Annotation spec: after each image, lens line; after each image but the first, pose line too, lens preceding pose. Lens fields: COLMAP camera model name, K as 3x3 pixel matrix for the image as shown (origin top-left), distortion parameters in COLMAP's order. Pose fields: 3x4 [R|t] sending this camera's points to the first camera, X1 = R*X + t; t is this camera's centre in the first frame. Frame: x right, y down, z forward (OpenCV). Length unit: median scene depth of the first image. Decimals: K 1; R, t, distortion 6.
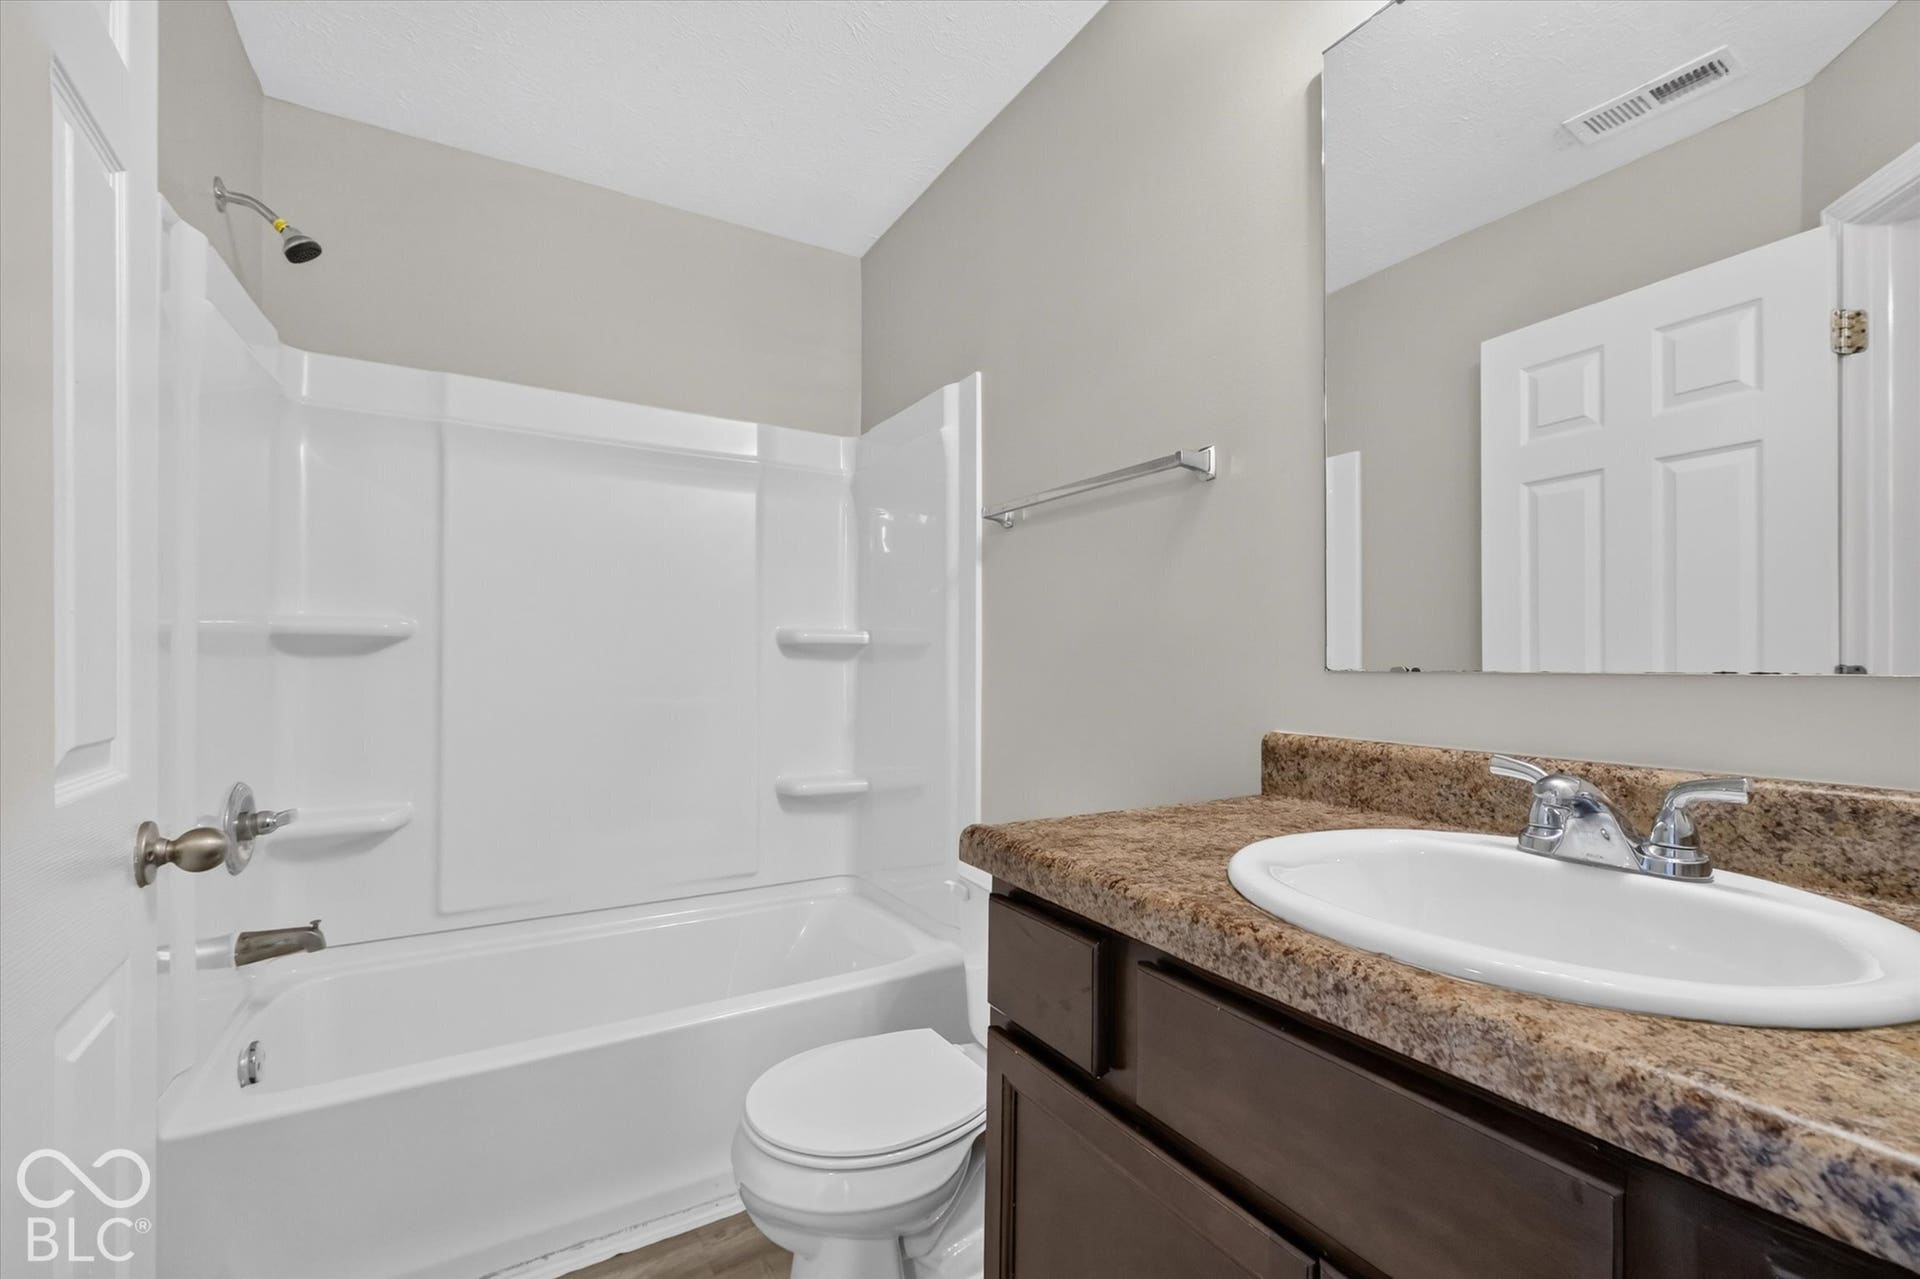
lens RADIAL K [[811.8, 0, 947.9], [0, 811.8, 655.4], [0, 0, 1]] dist [0.004083, -0.001630]
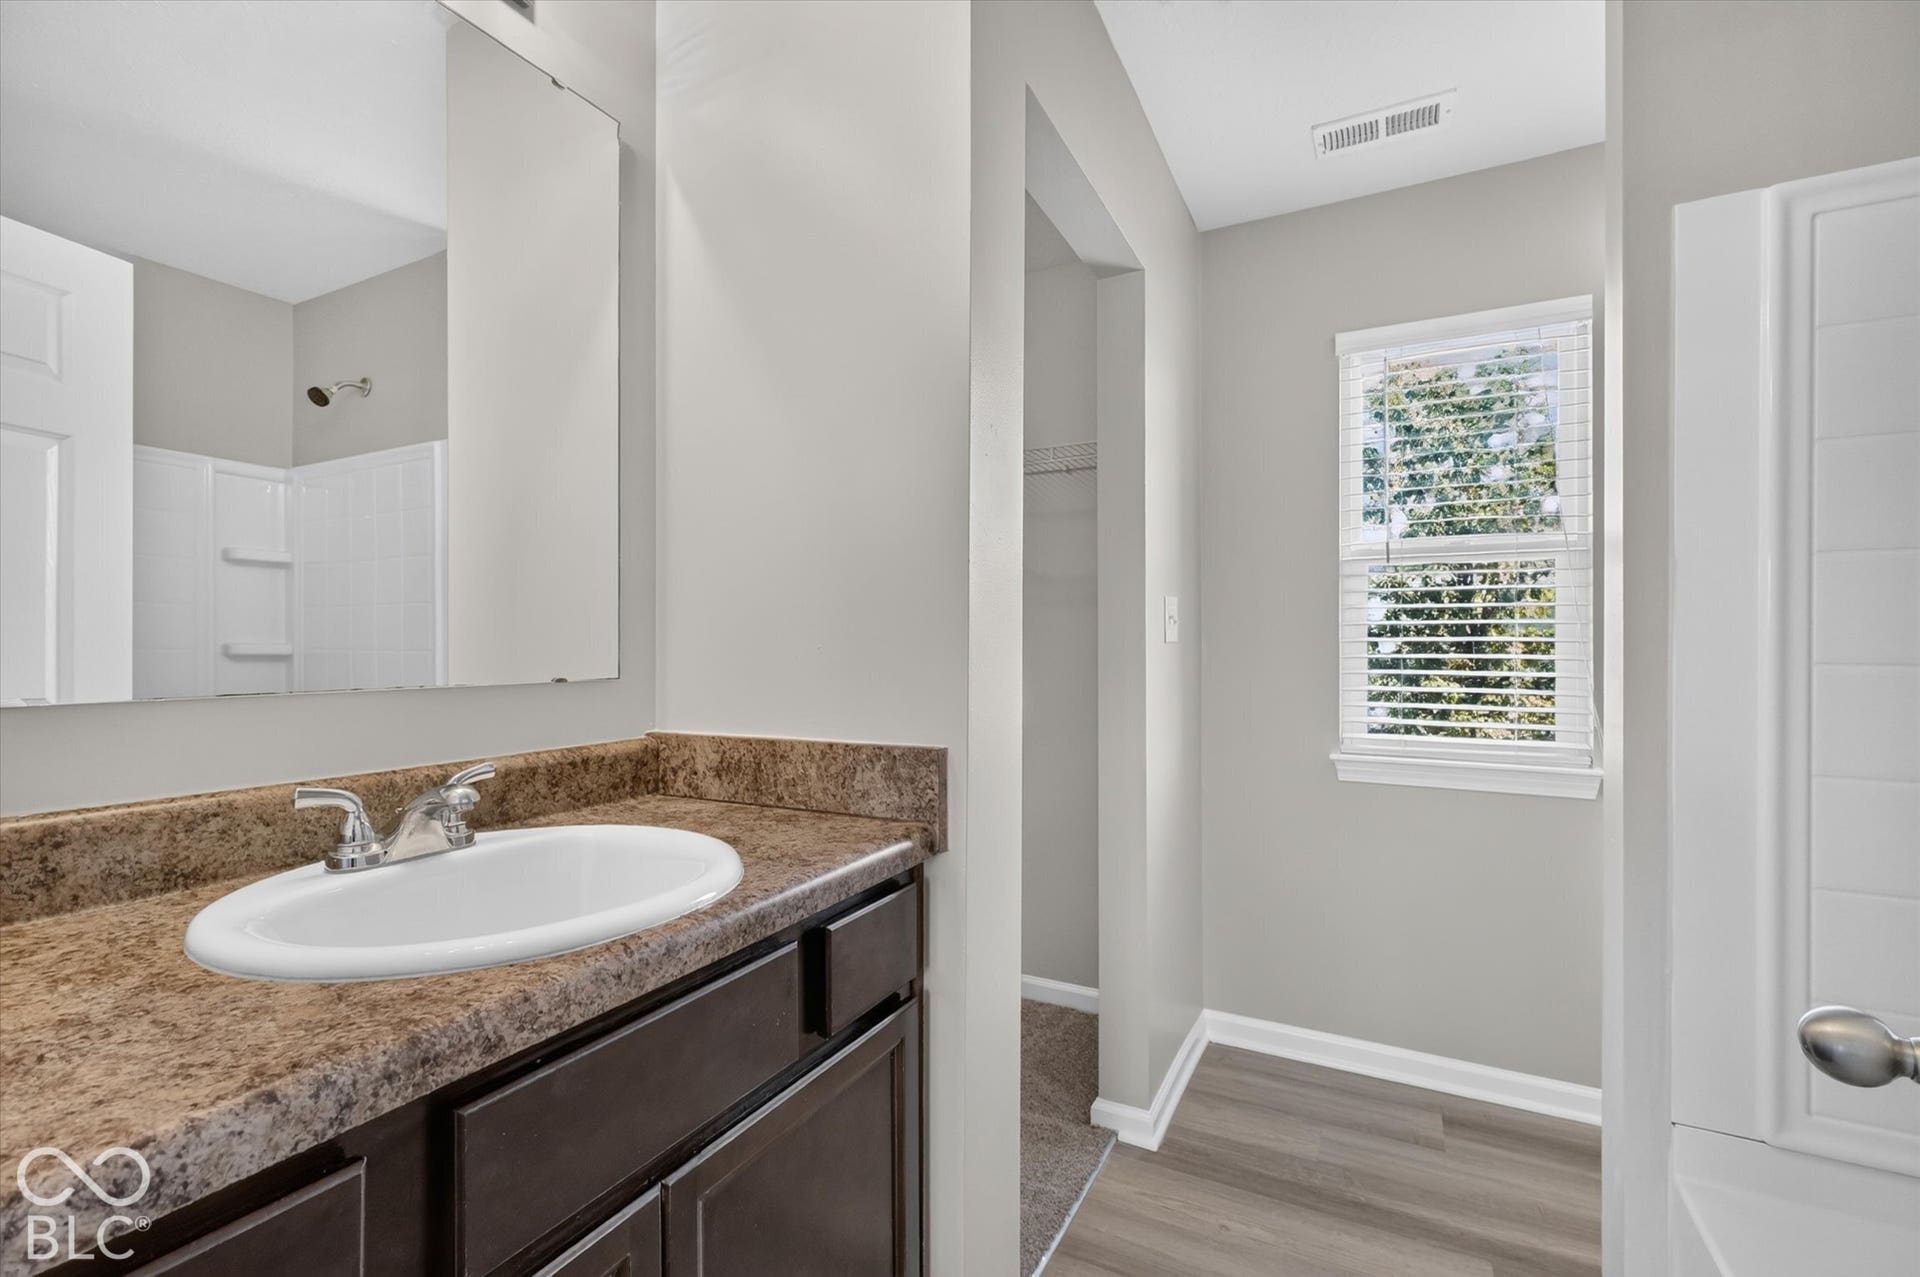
lens RADIAL K [[811.8, 0, 958.3], [0, 811.8, 647.4], [0, 0, 1]] dist [0.004083, -0.001630]
pose [[-0.545613, -0.002787, 0.838033, -1.139561], [-0.006852, 0.999976, -0.001136, -0.079215], [-0.838009, -0.006362, -0.545619, 1.829450]]
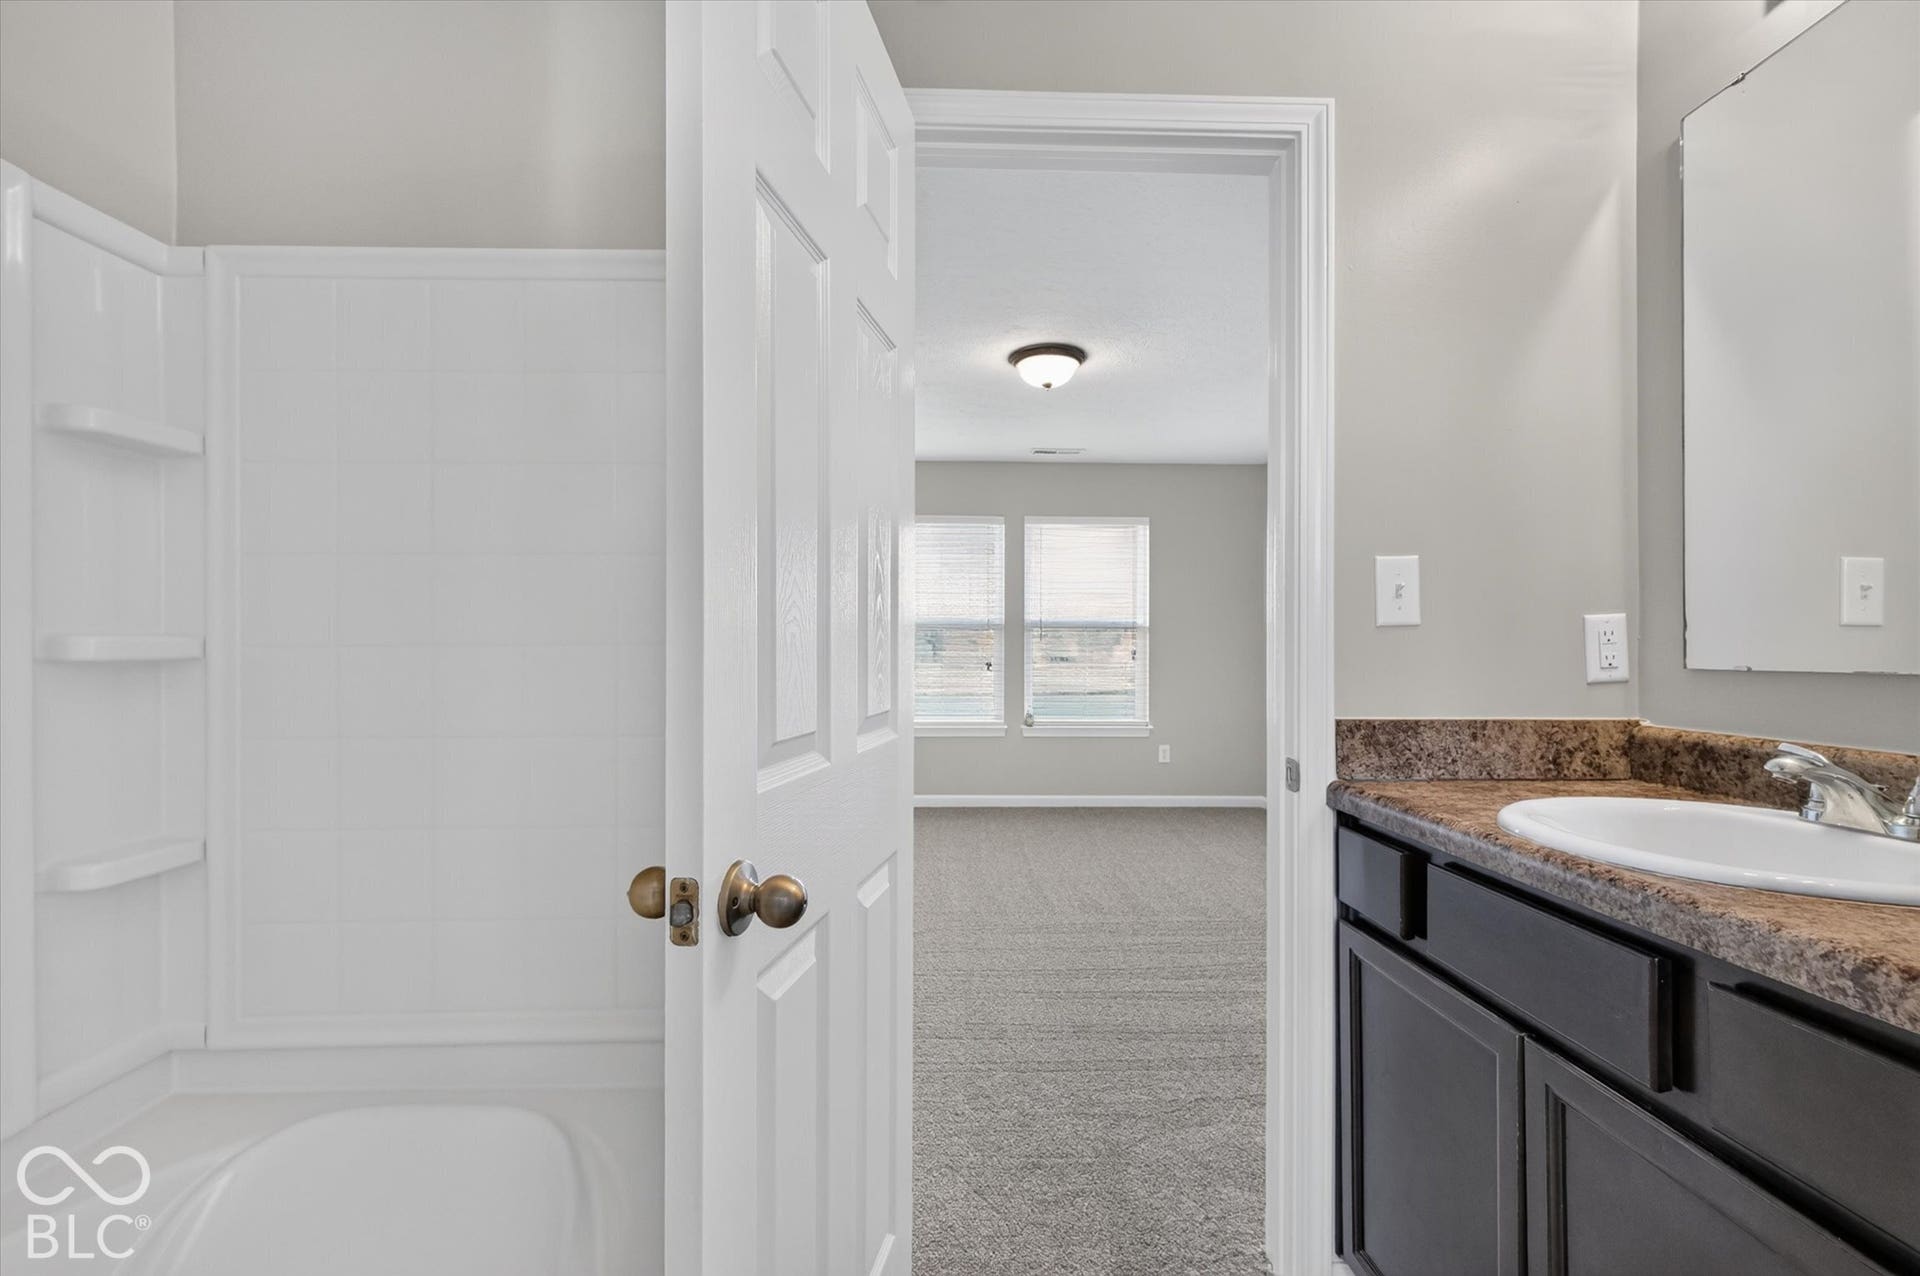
lens RADIAL K [[811.8, 0, 969.6], [0, 811.8, 650.0], [0, 0, 1]] dist [0.004083, -0.001630]
pose [[0.884814, -0.013439, -0.465750, 0.121839], [0.010874, 0.999907, -0.008193, -0.031719], [0.465817, 0.002185, 0.884878, -0.886547]]
